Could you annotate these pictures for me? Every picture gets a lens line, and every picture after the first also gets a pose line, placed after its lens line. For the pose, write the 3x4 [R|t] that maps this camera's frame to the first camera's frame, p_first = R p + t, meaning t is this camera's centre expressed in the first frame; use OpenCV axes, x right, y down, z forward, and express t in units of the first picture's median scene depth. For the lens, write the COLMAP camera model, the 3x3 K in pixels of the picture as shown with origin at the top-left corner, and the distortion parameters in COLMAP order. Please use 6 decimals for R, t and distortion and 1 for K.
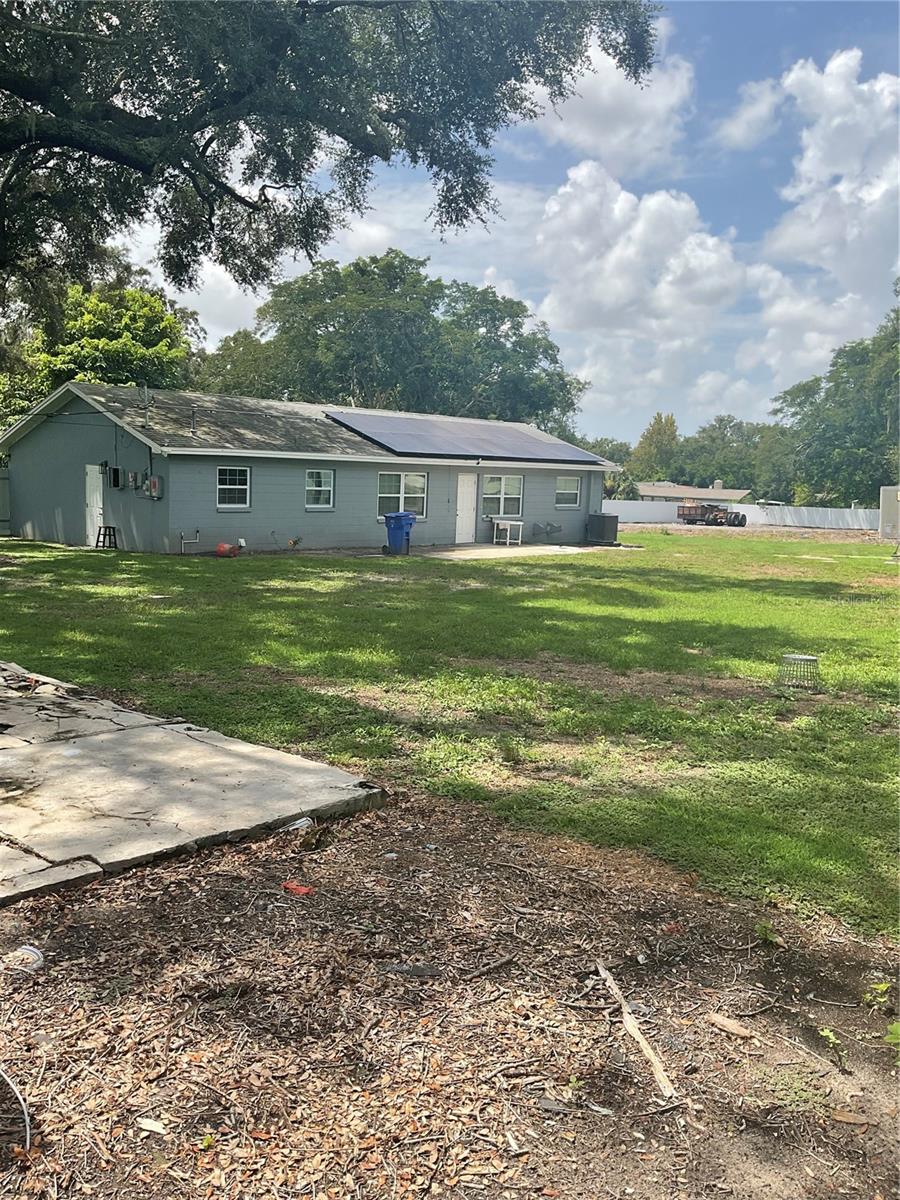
lens RADIAL K [[1006.5, 0, 447.8], [0, 1006.5, 598.2], [0, 0, 1]] dist [0.067664, 0.001530]
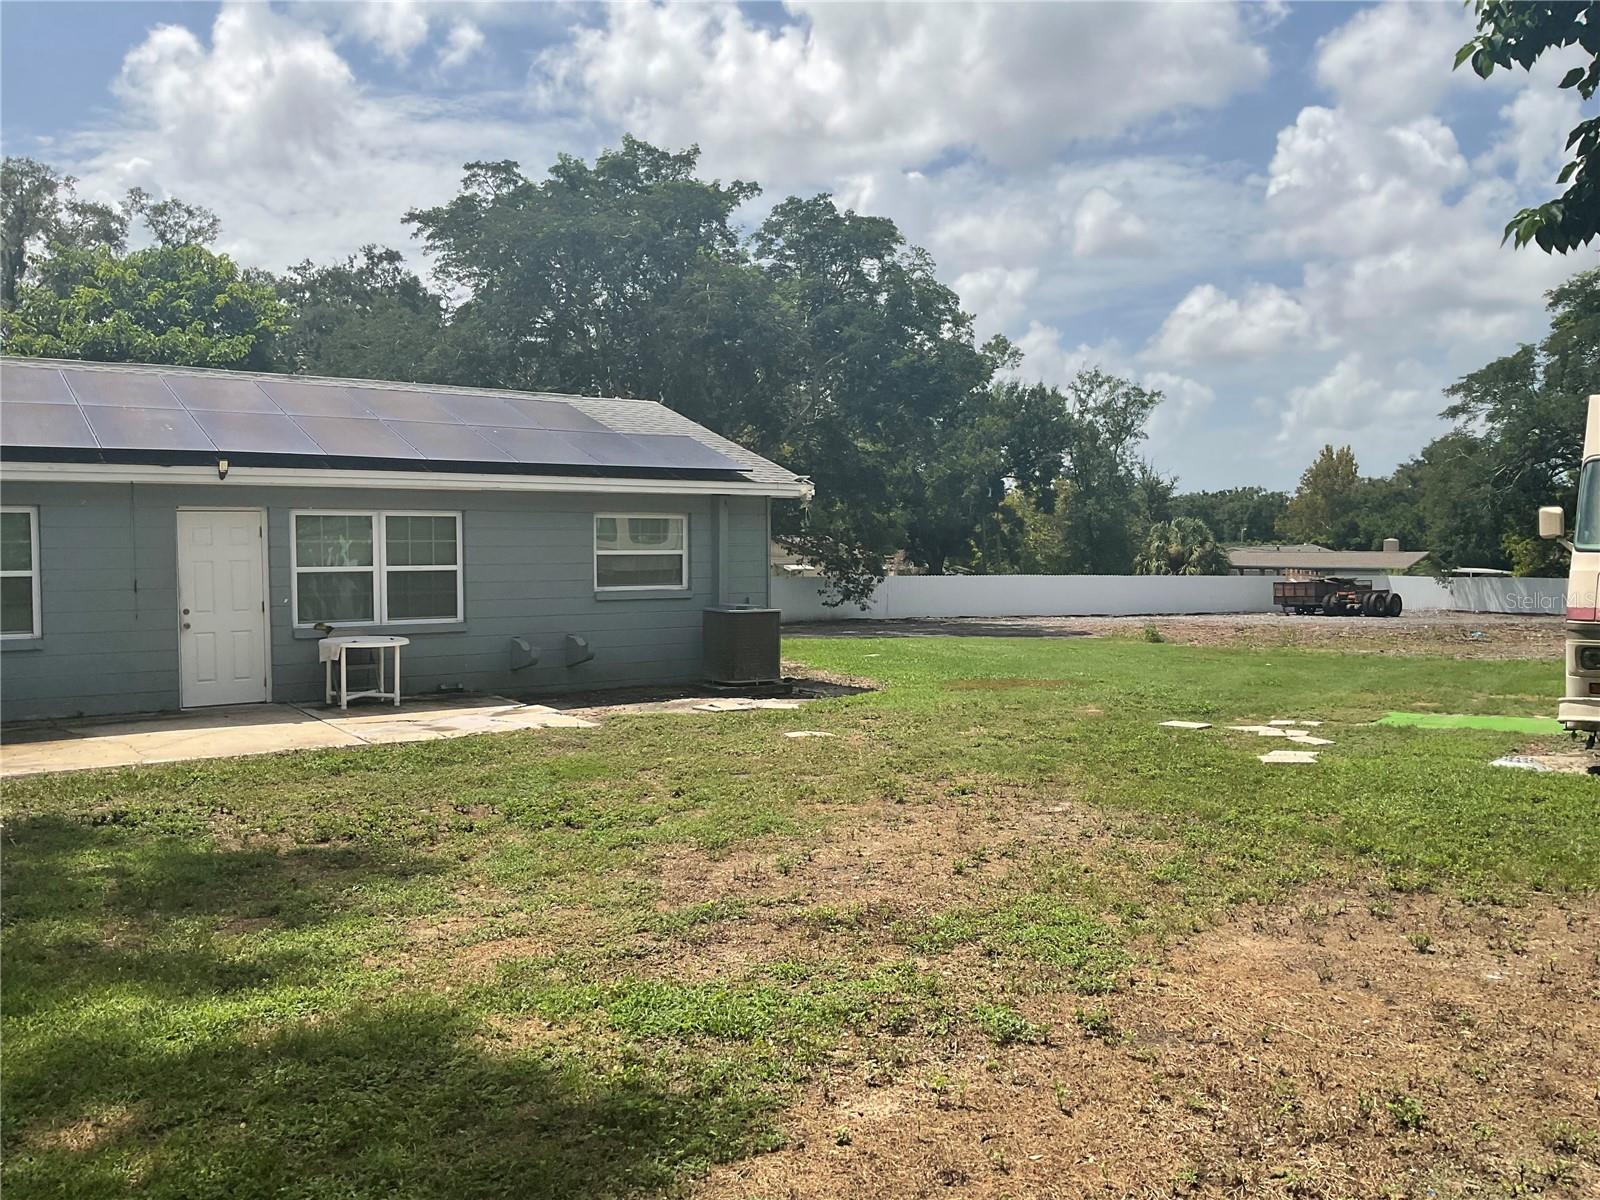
lens RADIAL K [[1325.0, 0, 804.1], [0, 1325.0, 596.1], [0, 0, 1]] dist [0.083178, -0.150558]
pose [[0.980122, -0.030658, -0.196012, 0.114382], [0.012582, 0.995605, -0.092806, -0.017358], [0.197996, 0.088495, 0.976200, 0.216384]]
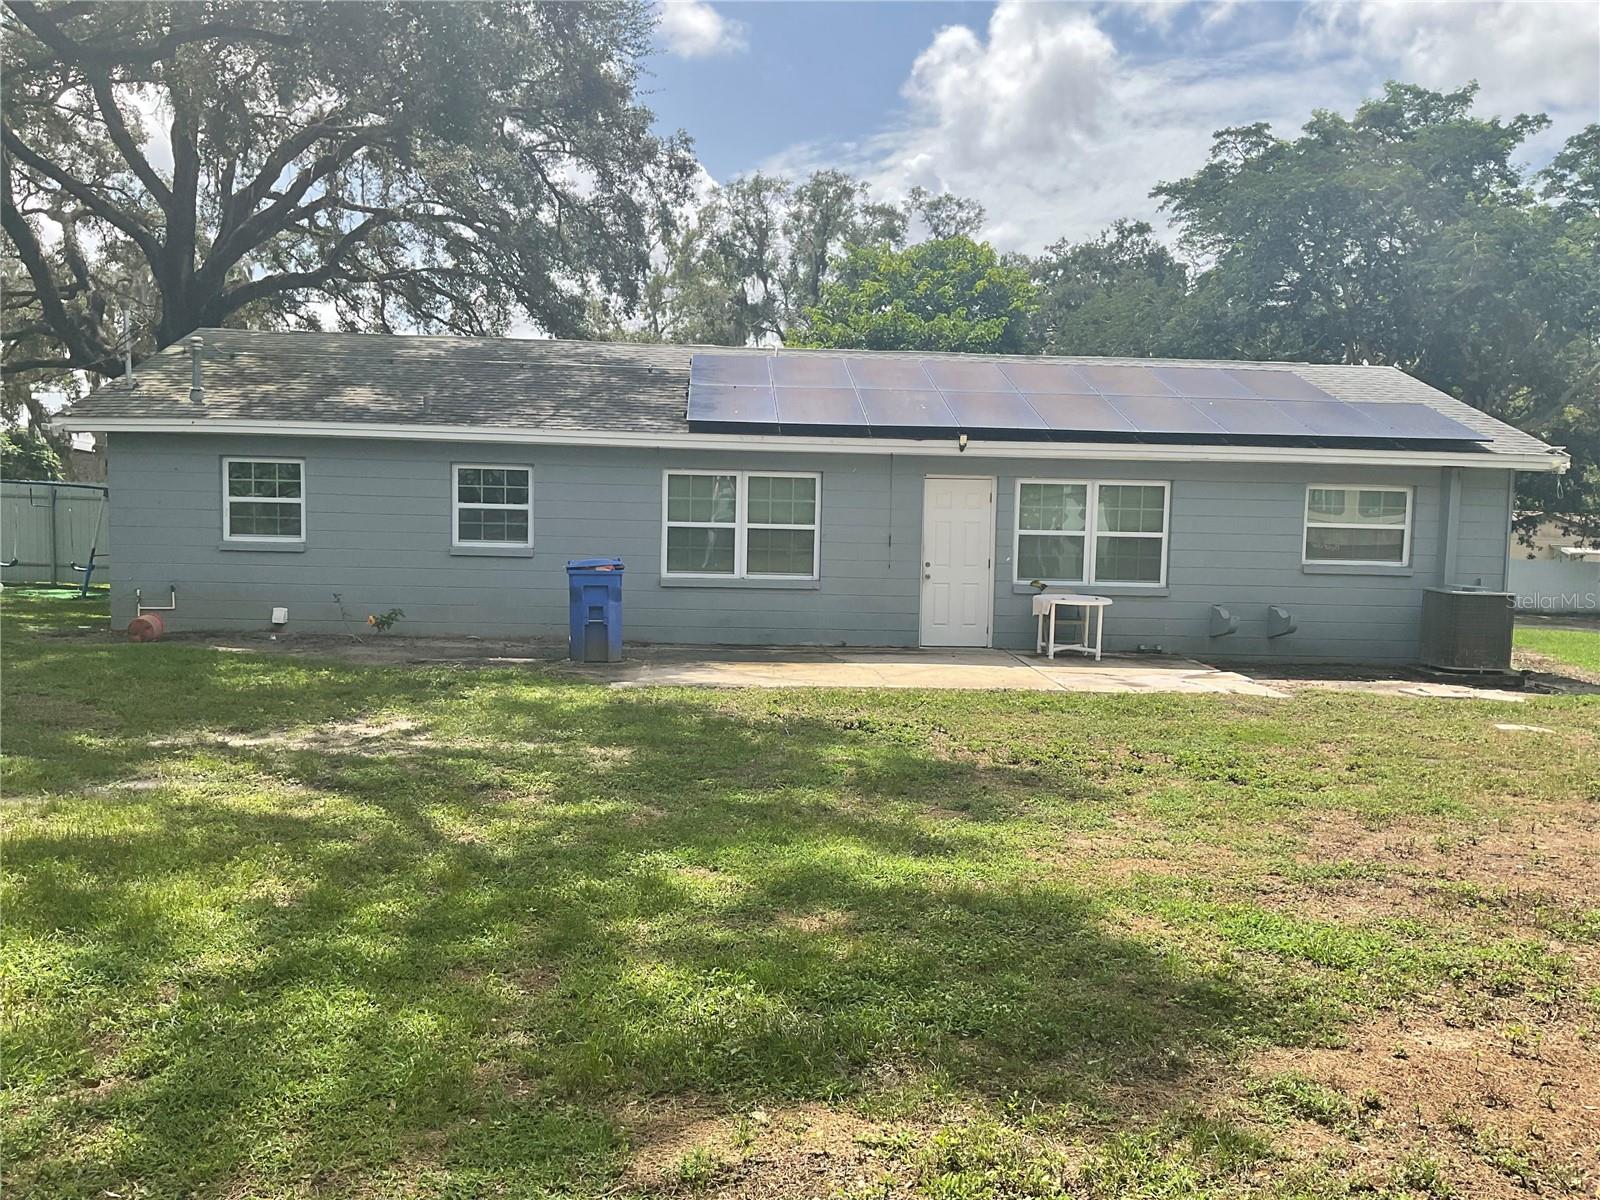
lens RADIAL K [[1325.0, 0, 807.1], [0, 1325.0, 602.5], [0, 0, 1]] dist [0.083178, -0.150558]
pose [[0.745397, 0.032804, -0.665813, 0.121871], [-0.084308, 0.995408, -0.045342, -0.016159], [0.661268, 0.089931, 0.744740, 0.209193]]
